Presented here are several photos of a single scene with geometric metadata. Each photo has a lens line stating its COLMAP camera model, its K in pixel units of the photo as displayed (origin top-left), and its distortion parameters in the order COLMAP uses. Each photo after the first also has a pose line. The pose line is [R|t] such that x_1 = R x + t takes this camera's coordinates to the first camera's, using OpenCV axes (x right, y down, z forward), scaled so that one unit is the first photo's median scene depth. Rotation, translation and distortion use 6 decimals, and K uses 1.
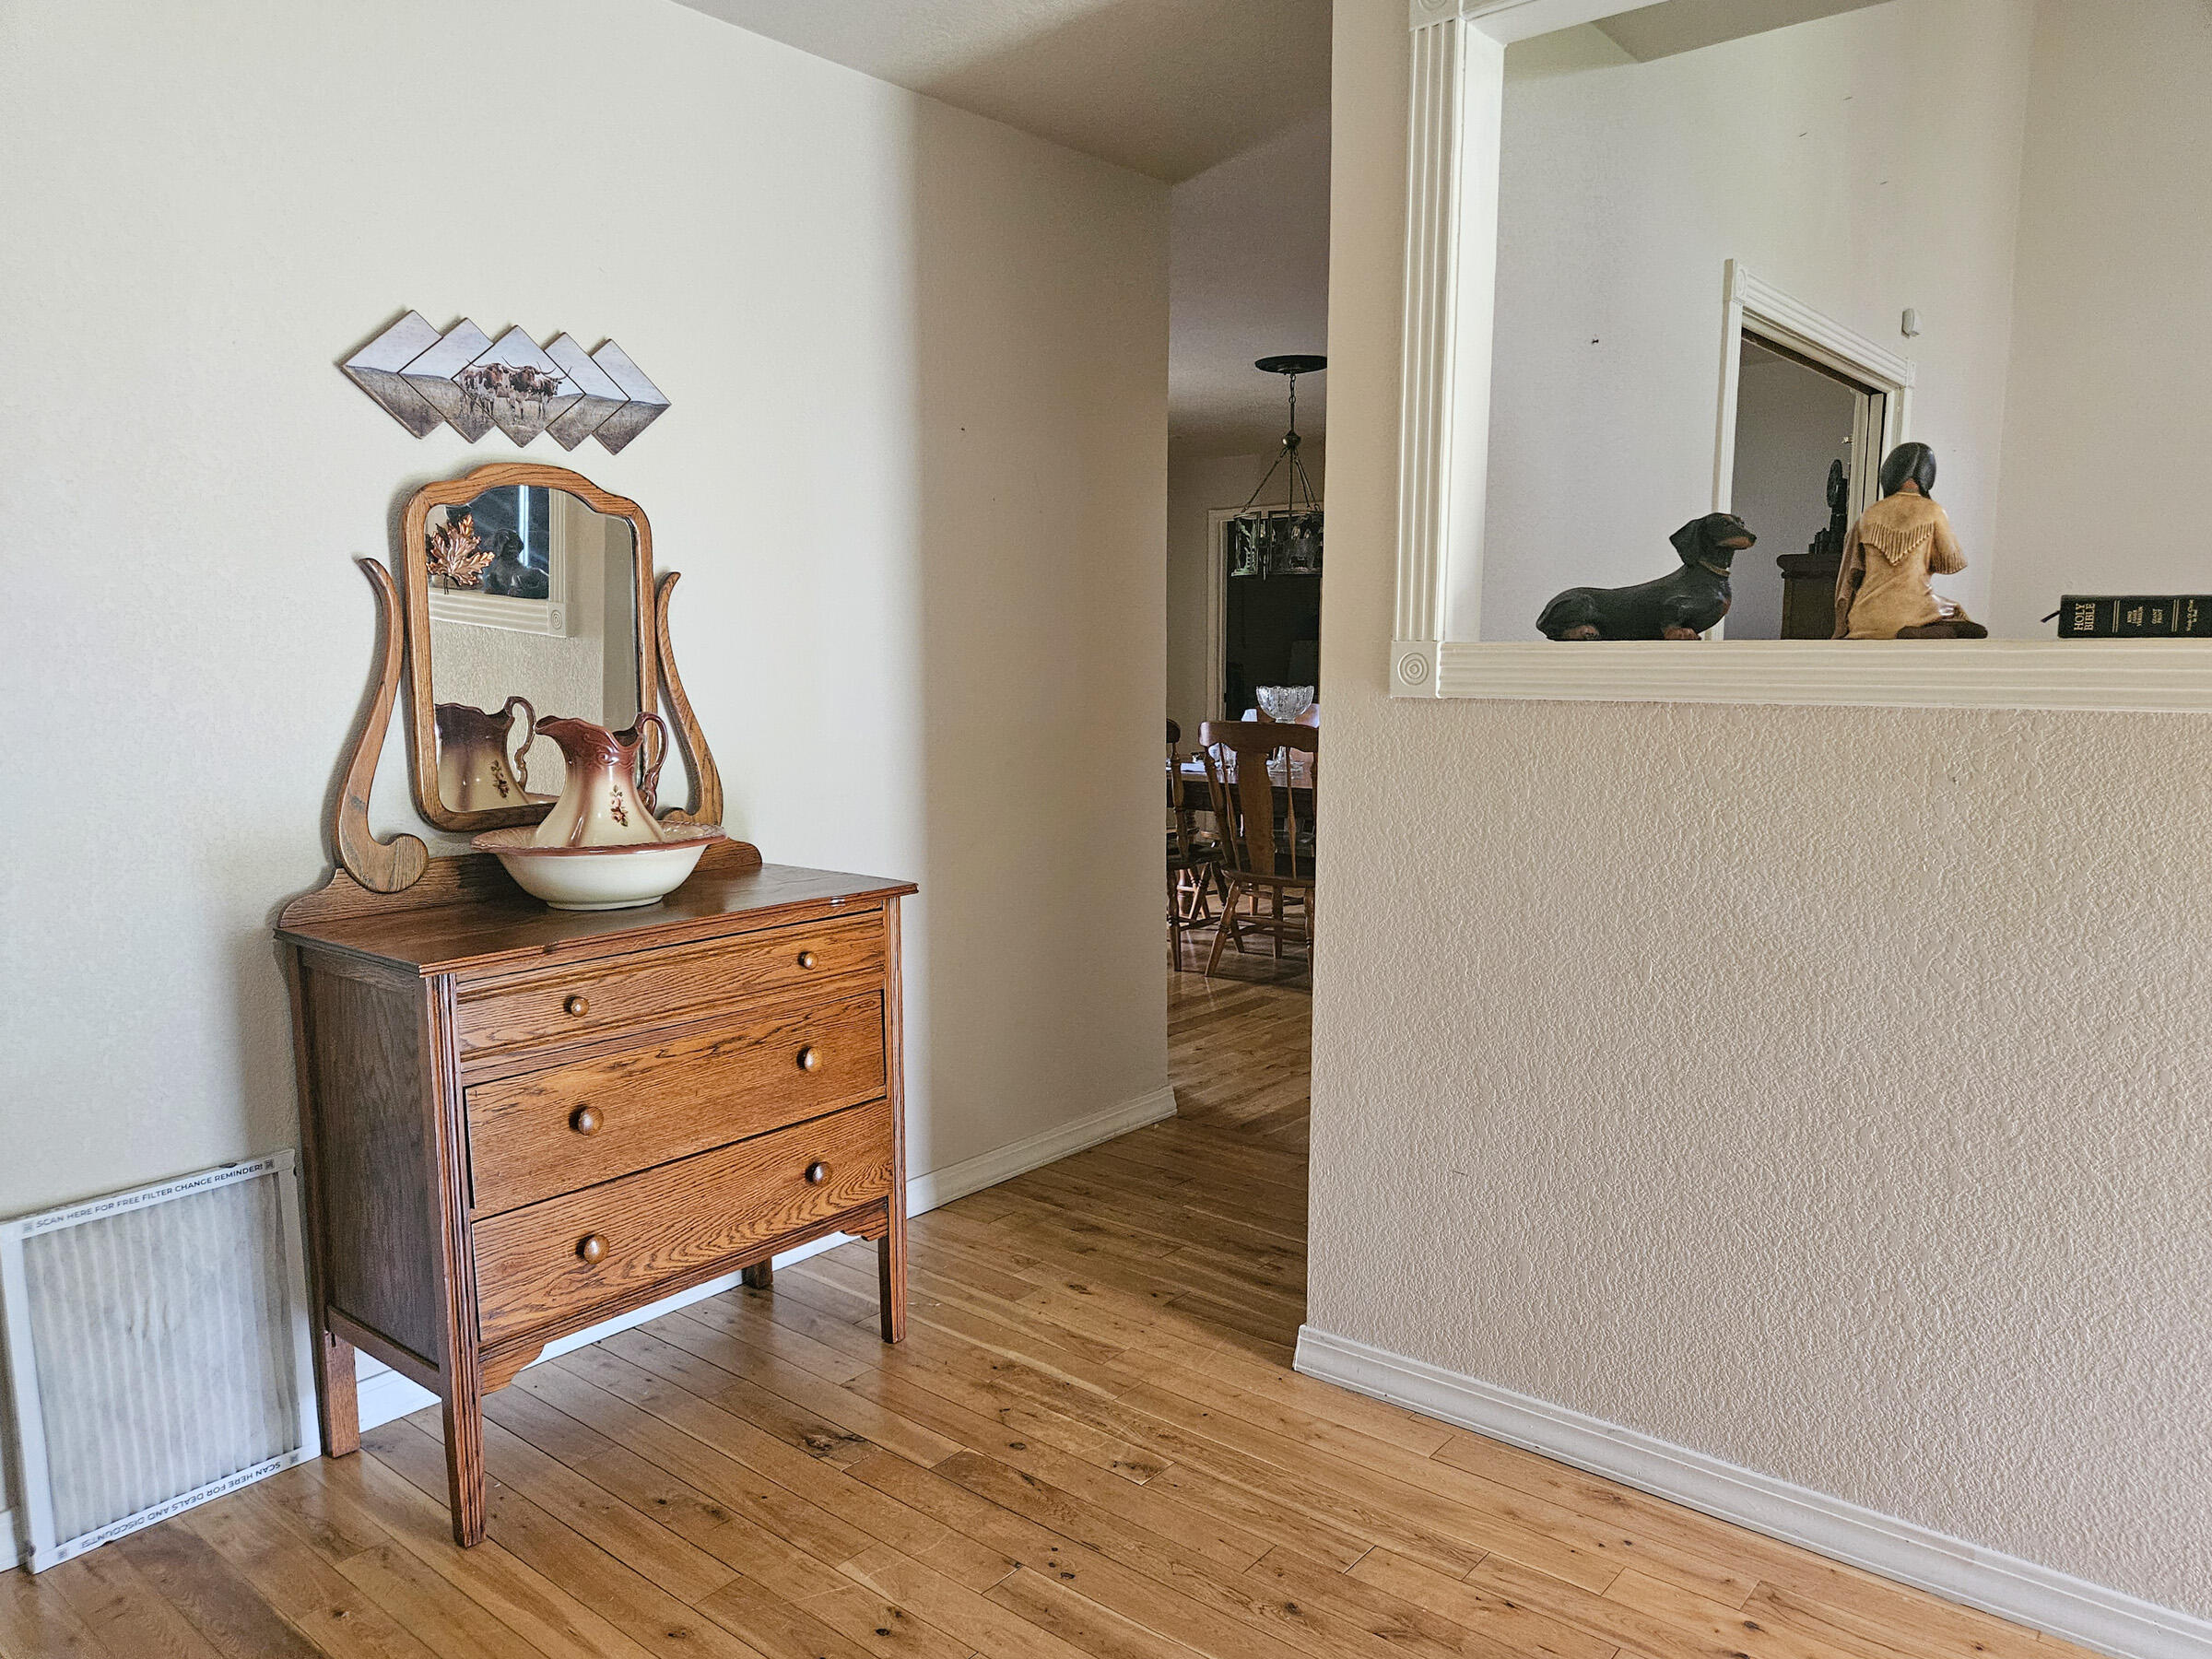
lens RADIAL K [[1552.9, 0, 1076.6], [0, 1552.9, 848.1], [0, 0, 1]] dist [0.031064, -0.029063]
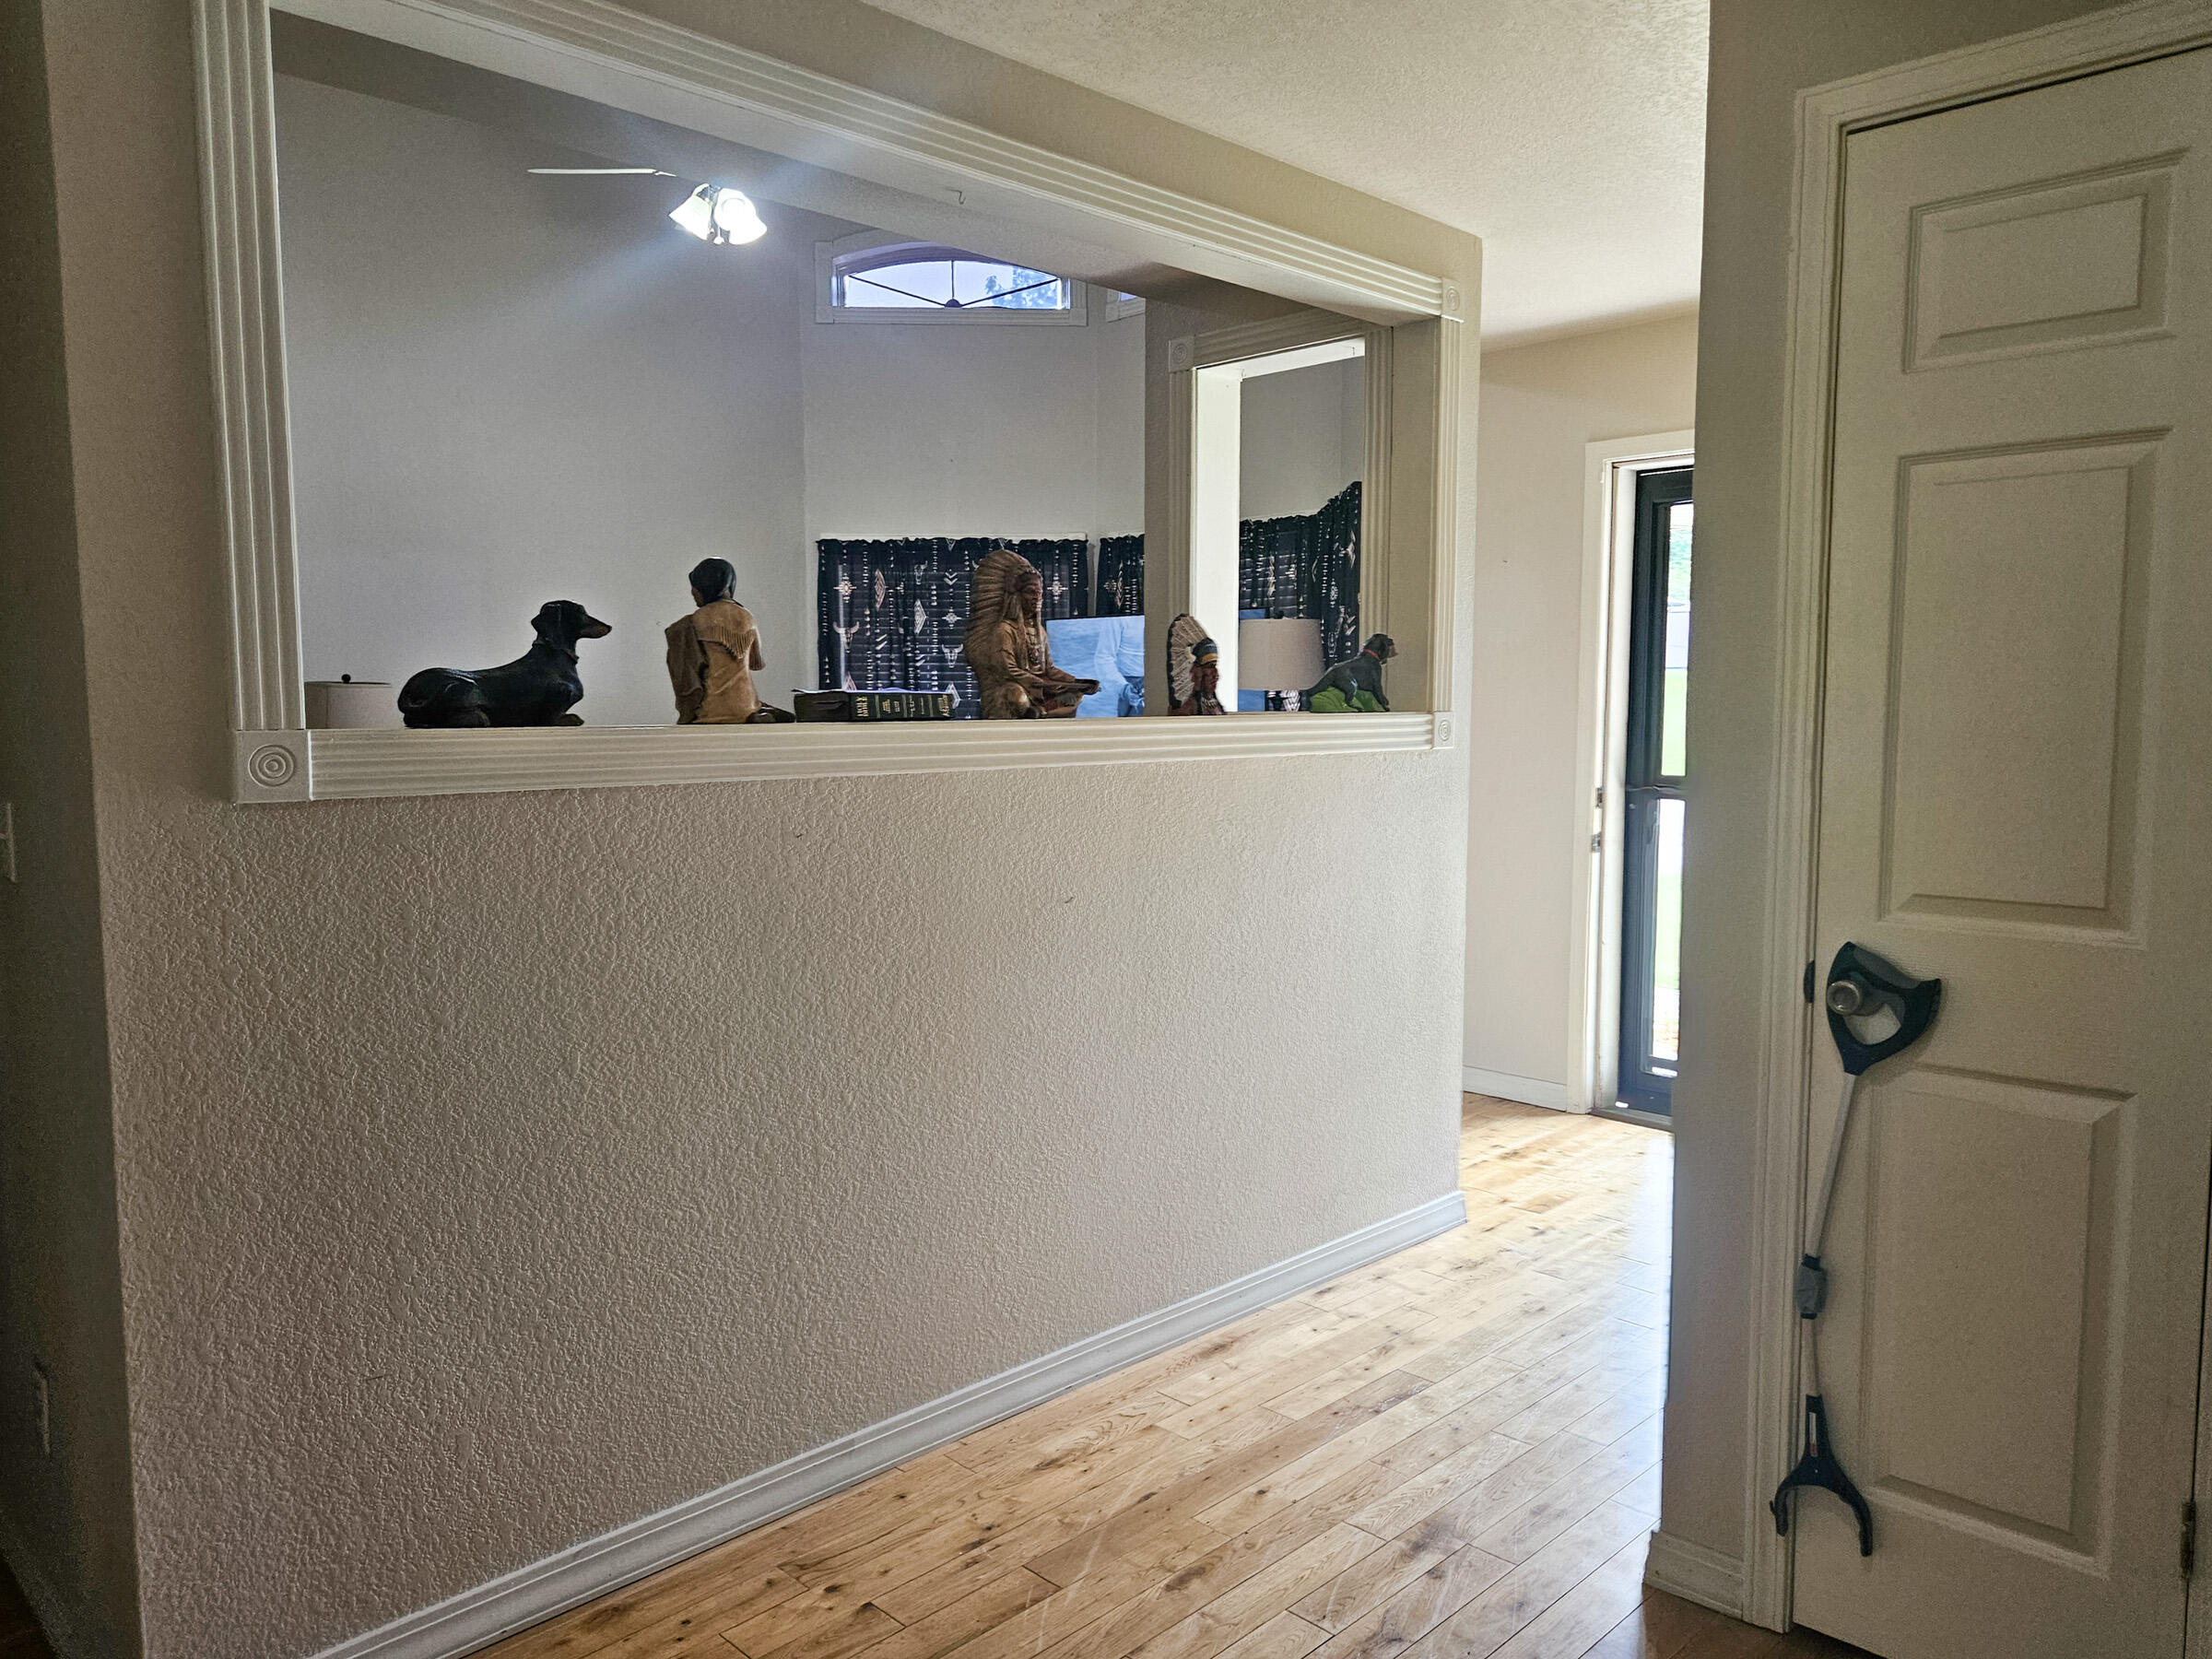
lens RADIAL K [[1552.9, 0, 1076.6], [0, 1552.9, 848.1], [0, 0, 1]] dist [0.031064, -0.029063]
pose [[0.086660, -0.085412, 0.992570, -0.575383], [0.140875, 0.987357, 0.072664, -0.082396], [-0.986227, 0.133532, 0.097597, 0.588209]]
